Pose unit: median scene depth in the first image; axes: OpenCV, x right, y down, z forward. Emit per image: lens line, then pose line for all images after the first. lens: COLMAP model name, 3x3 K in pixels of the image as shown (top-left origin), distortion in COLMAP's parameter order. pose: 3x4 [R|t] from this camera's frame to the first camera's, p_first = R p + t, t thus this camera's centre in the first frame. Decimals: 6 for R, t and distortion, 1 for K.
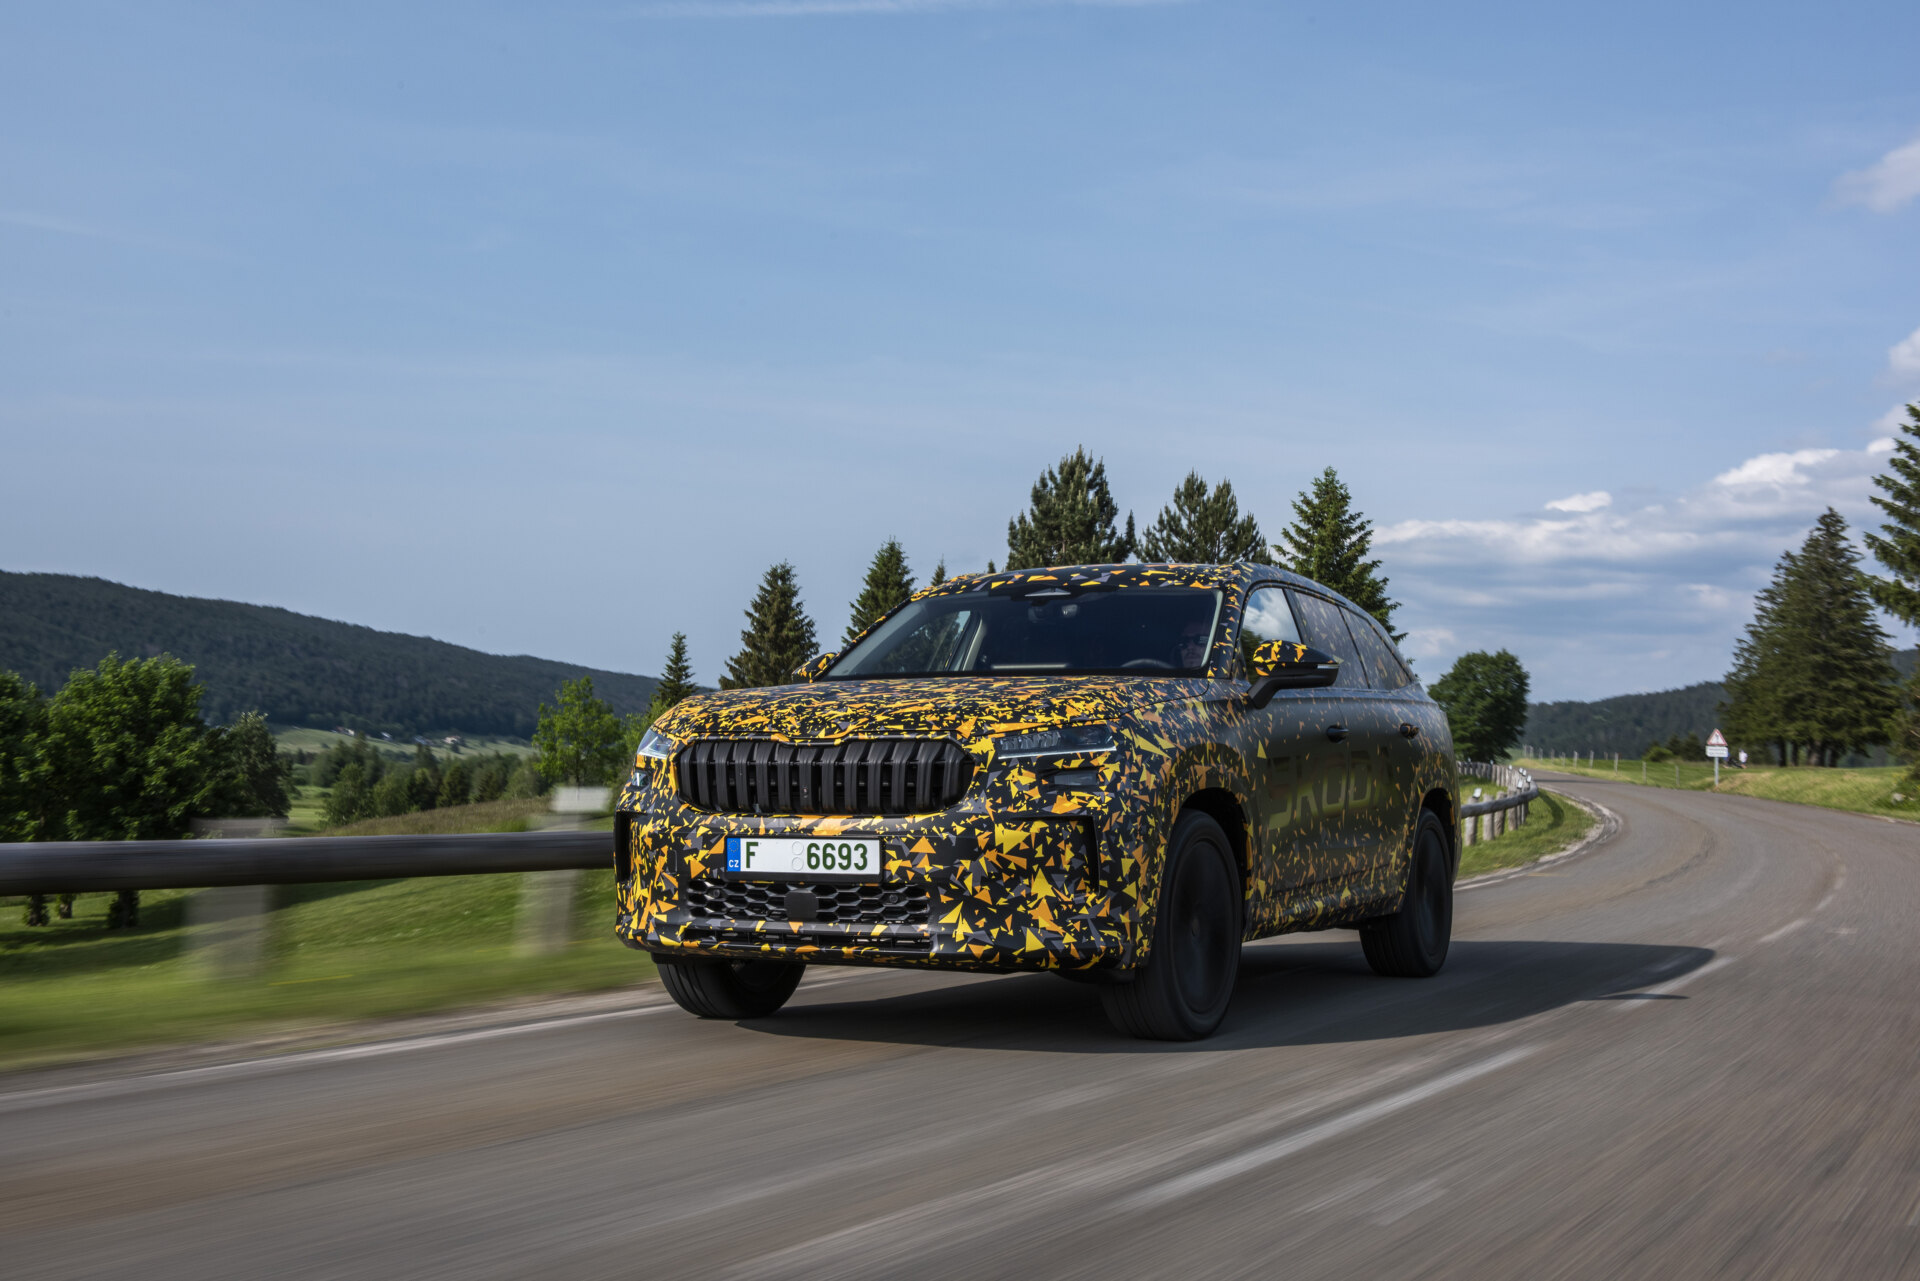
lens RADIAL K [[2258.4, 0, 957.5], [0, 2258.4, 632.3], [0, 0, 1]] dist [0.057513, 0.000000]
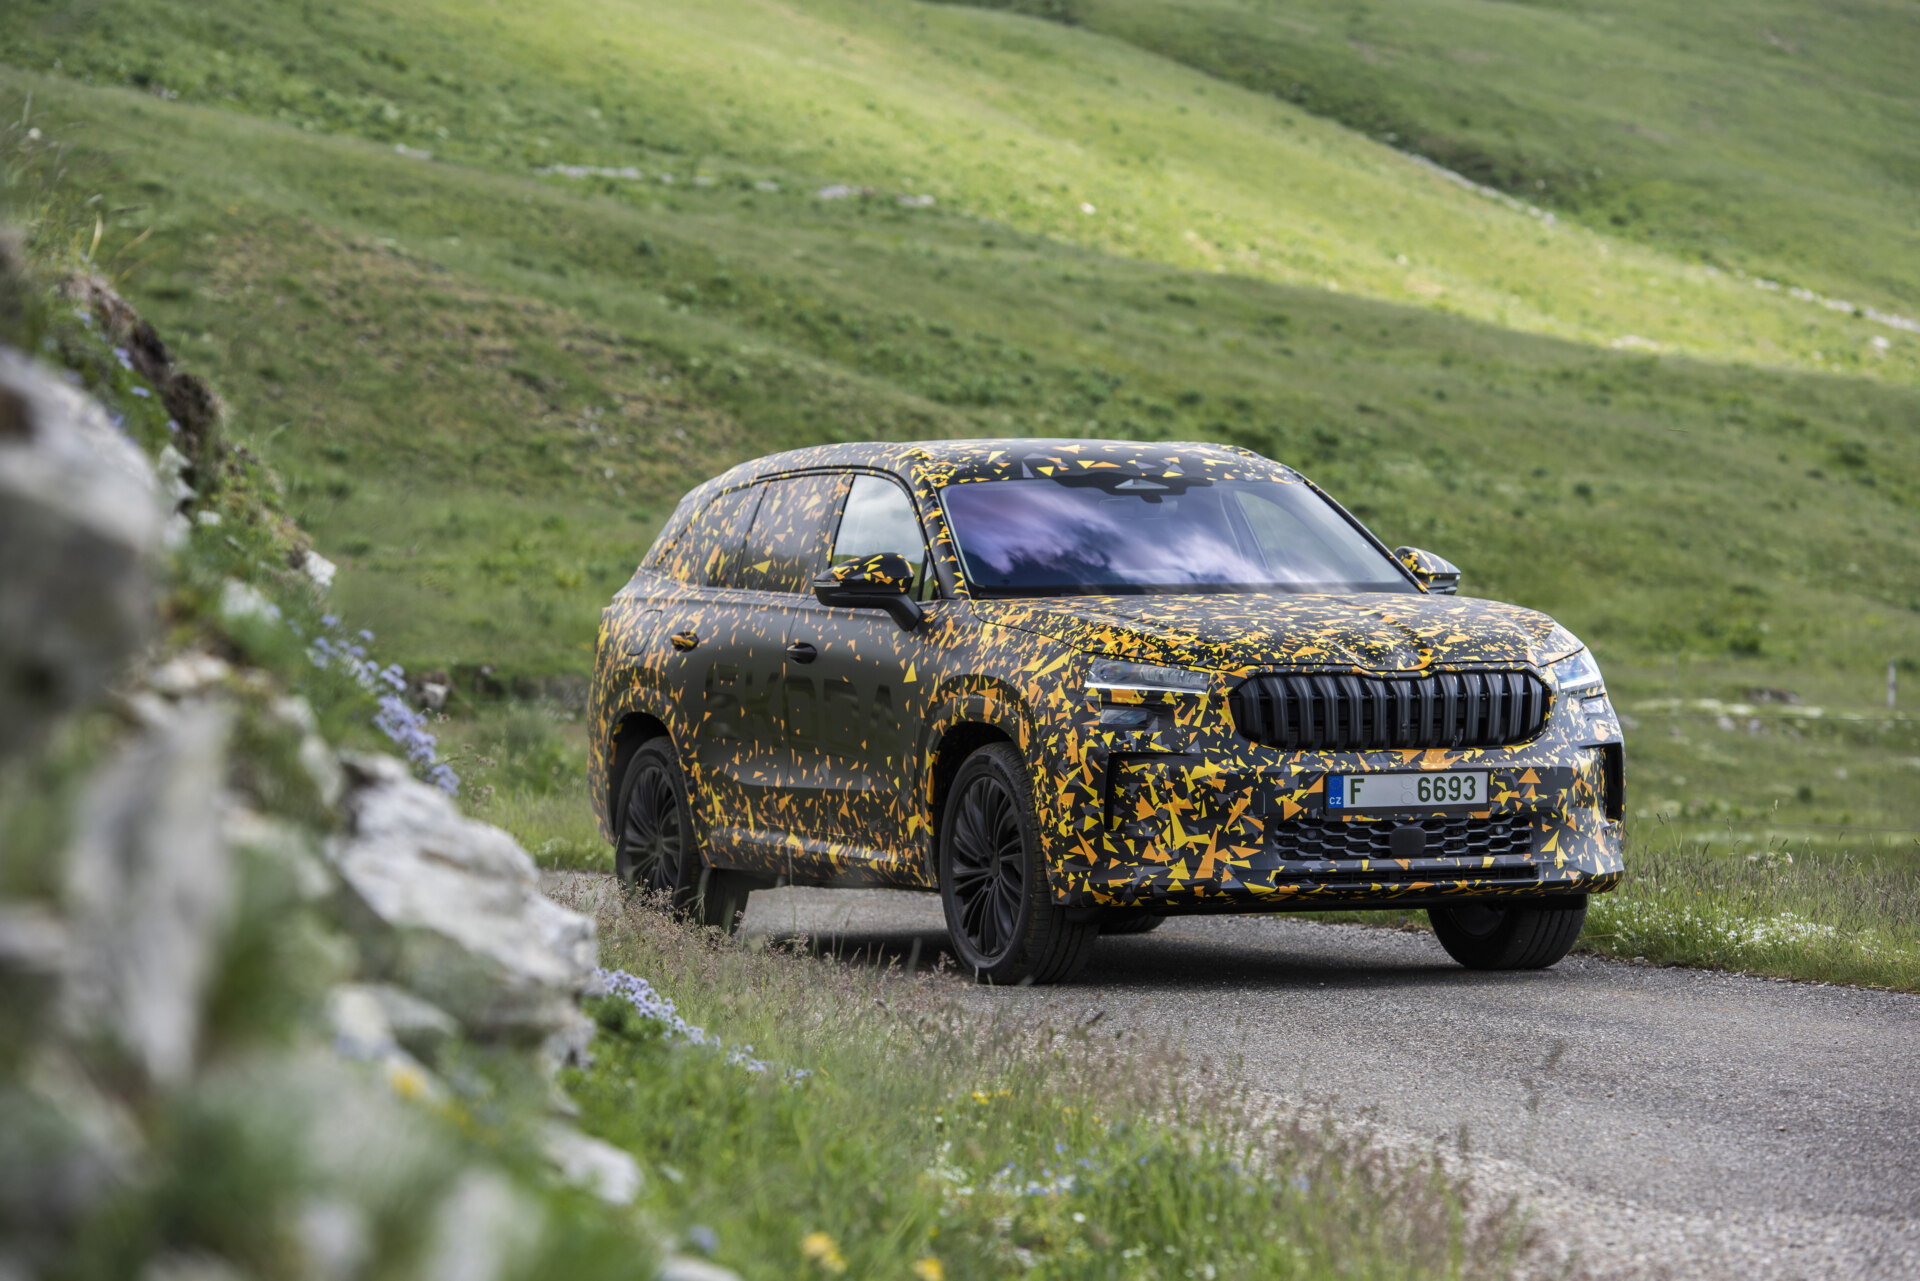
lens RADIAL K [[6617.5, 0, 942.3], [0, 6617.5, 644.6], [0, 0, 1]] dist [0.507851, 0.000000]
pose [[0.648826, -0.013495, 0.760817, -2.361045], [-0.034948, 0.998259, 0.047510, -0.092531], [-0.760134, -0.057415, 0.647225, -0.690855]]
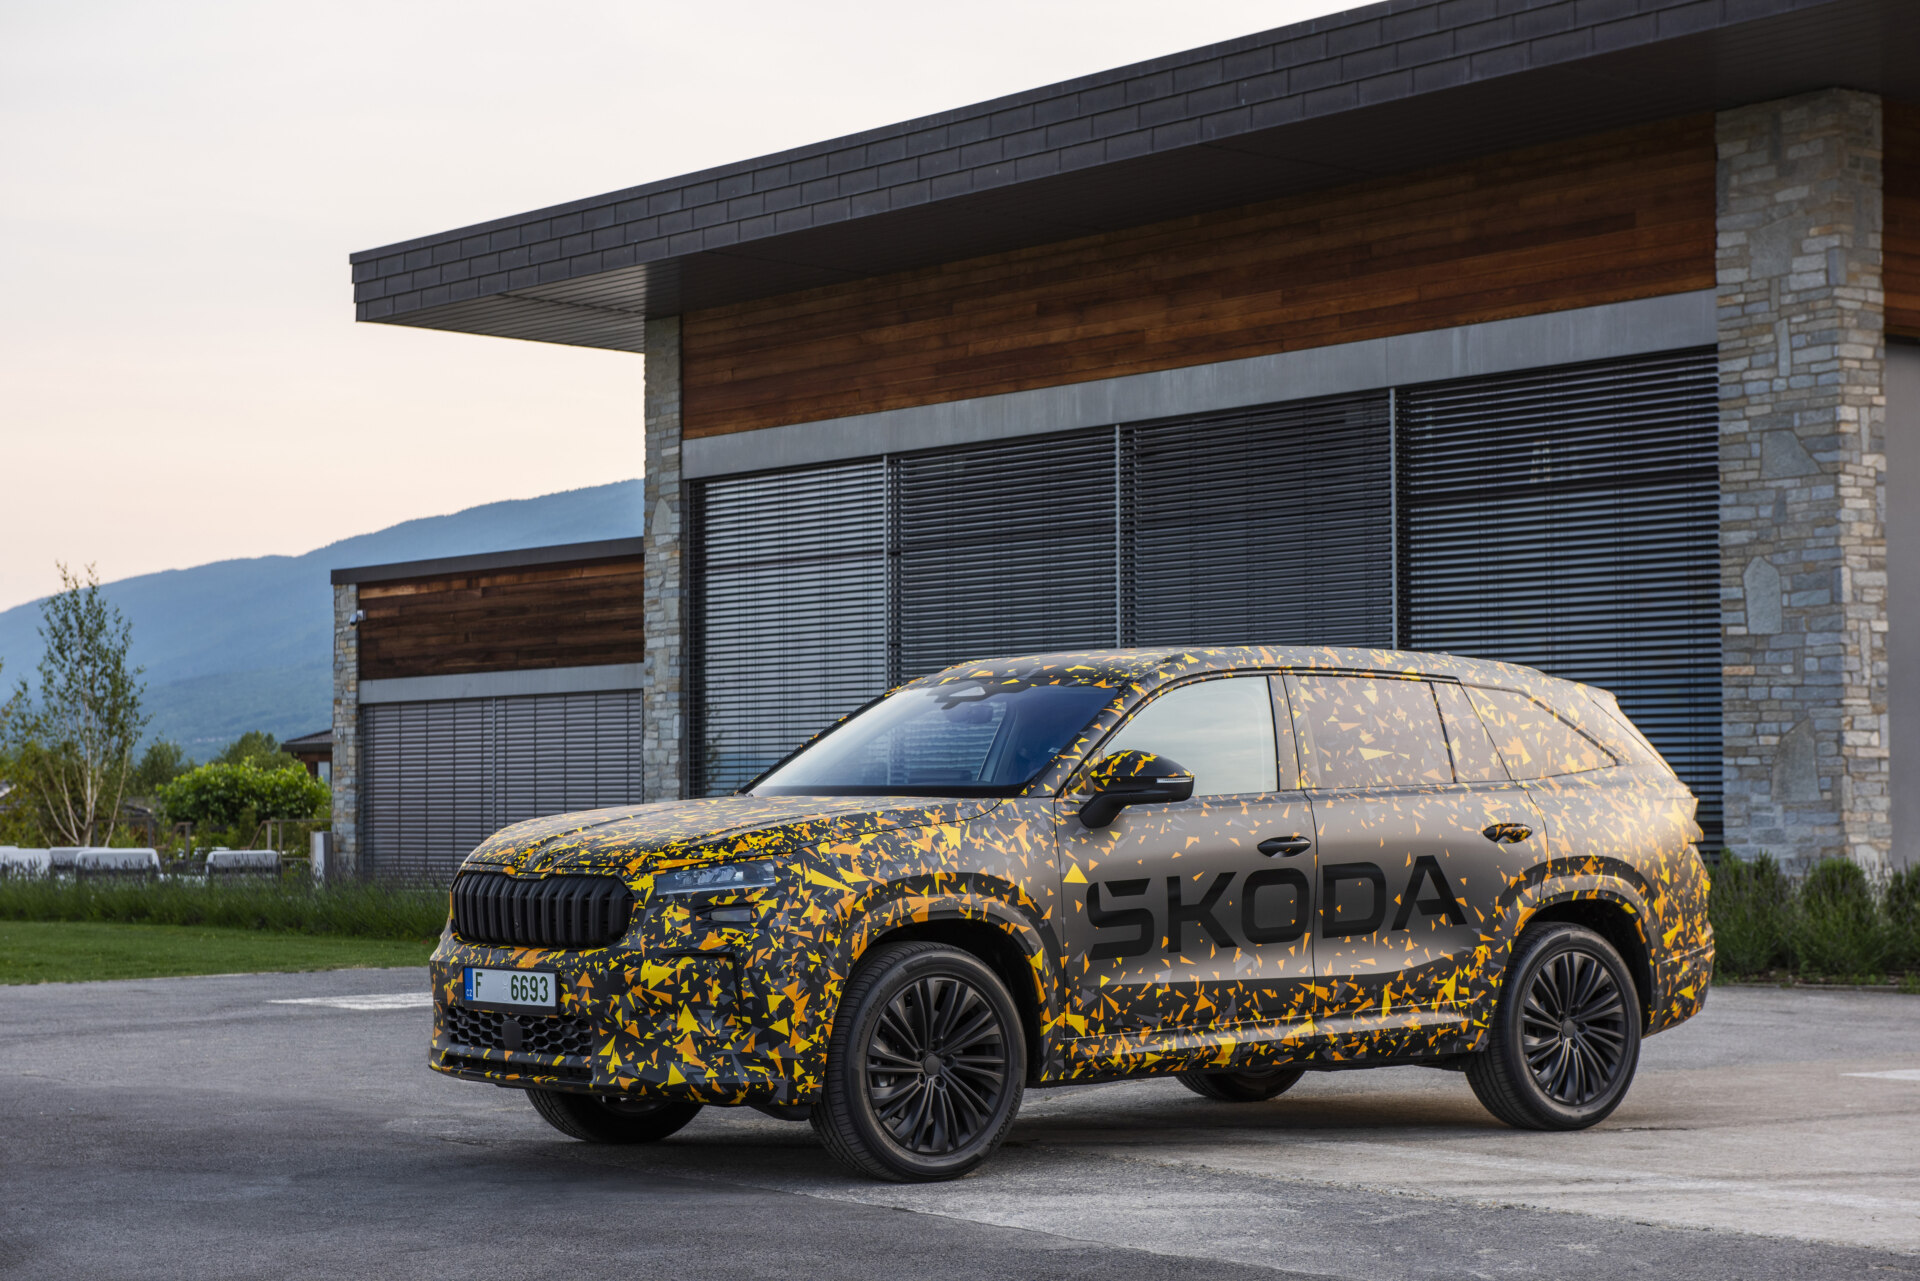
lens RADIAL K [[3711.4, 0, 945.0], [0, 3711.4, 638.2], [0, 0, 1]] dist [0.151067, 0.000000]
pose [[0.904036, -0.023009, -0.426837, 0.835658], [0.034934, 0.999187, 0.020128, -0.087213], [0.426027, -0.033107, 0.904104, -0.446523]]
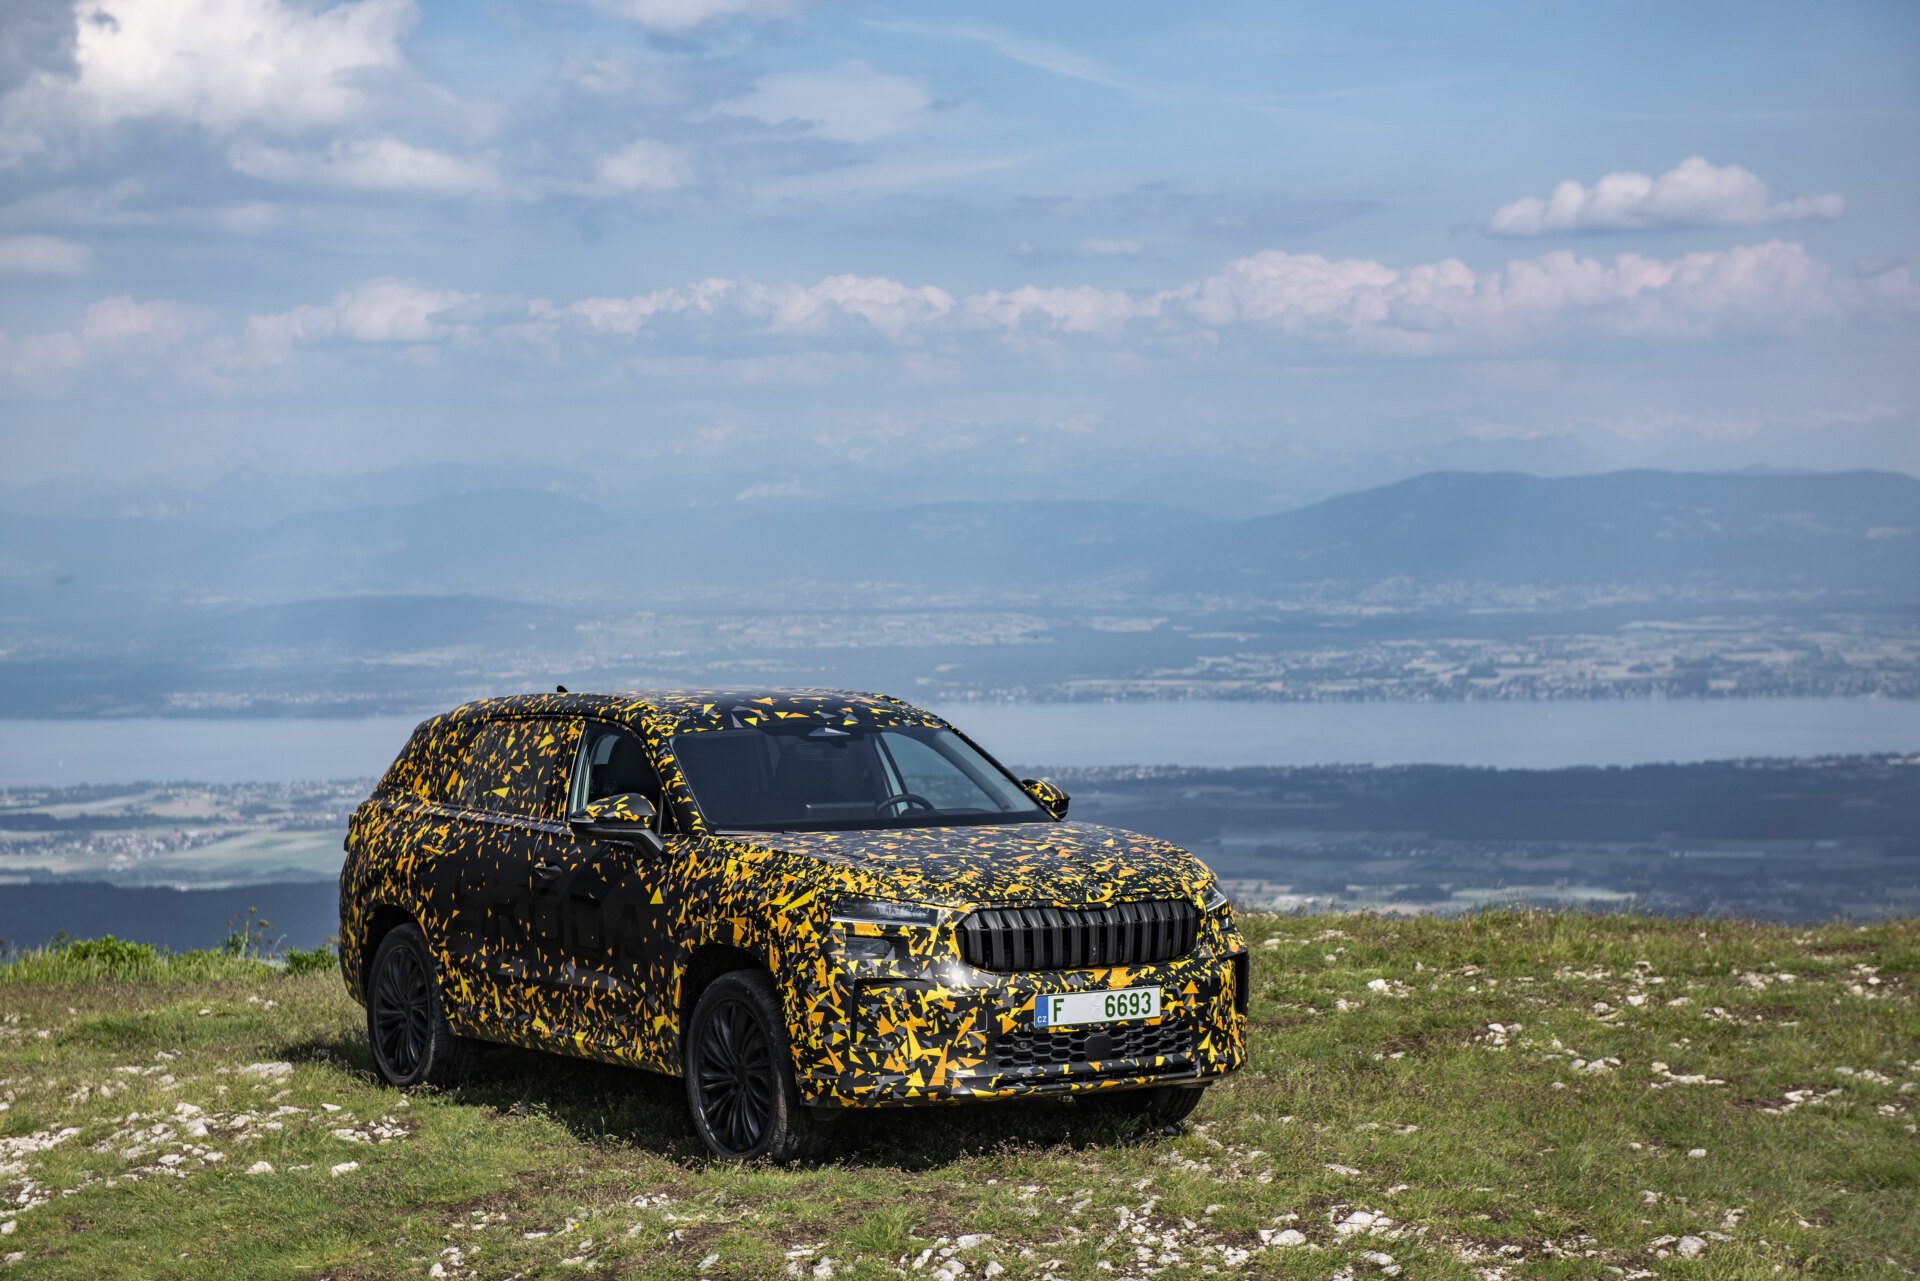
lens RADIAL K [[3711.4, 0, 963.1], [0, 3711.4, 628.1], [0, 0, 1]] dist [0.151067, 0.000000]
pose [[0.513293, -0.002233, 0.858211, -1.742326], [-0.038984, 0.998904, 0.025916, -0.141776], [-0.857328, -0.046759, 0.512643, 0.084574]]
